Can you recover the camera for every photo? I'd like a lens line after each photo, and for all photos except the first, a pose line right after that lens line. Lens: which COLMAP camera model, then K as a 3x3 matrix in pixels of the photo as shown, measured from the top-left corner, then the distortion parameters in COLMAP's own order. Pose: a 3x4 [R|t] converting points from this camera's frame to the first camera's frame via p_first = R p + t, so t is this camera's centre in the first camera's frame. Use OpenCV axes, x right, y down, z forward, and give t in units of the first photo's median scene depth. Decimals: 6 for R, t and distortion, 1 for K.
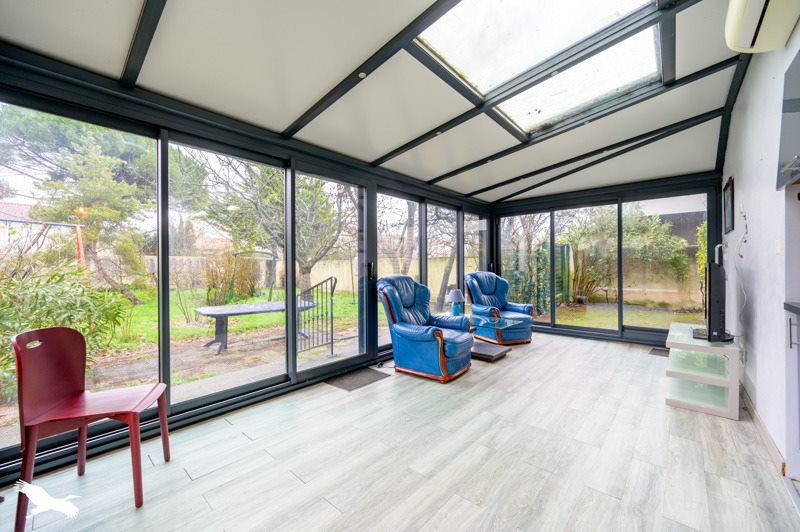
lens RADIAL K [[314.9, 0, 400.0], [0, 314.9, 266.0], [0, 0, 1]] dist [0.000295, -0.000008]
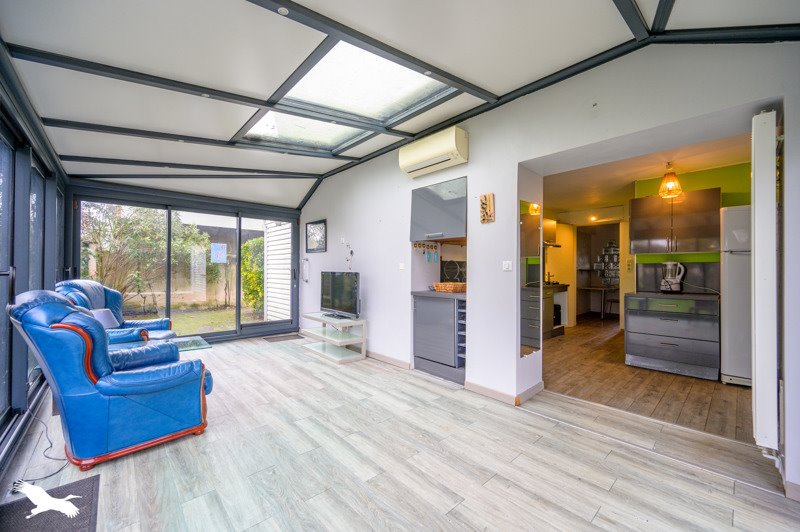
lens RADIAL K [[314.9, 0, 400.0], [0, 314.9, 266.0], [0, 0, 1]] dist [0.000295, -0.000008]
pose [[0.109979, 0.020118, 0.993730, -0.512437], [-0.010289, 0.999765, -0.019102, -0.010585], [-0.993881, -0.008124, 0.110160, 0.421867]]
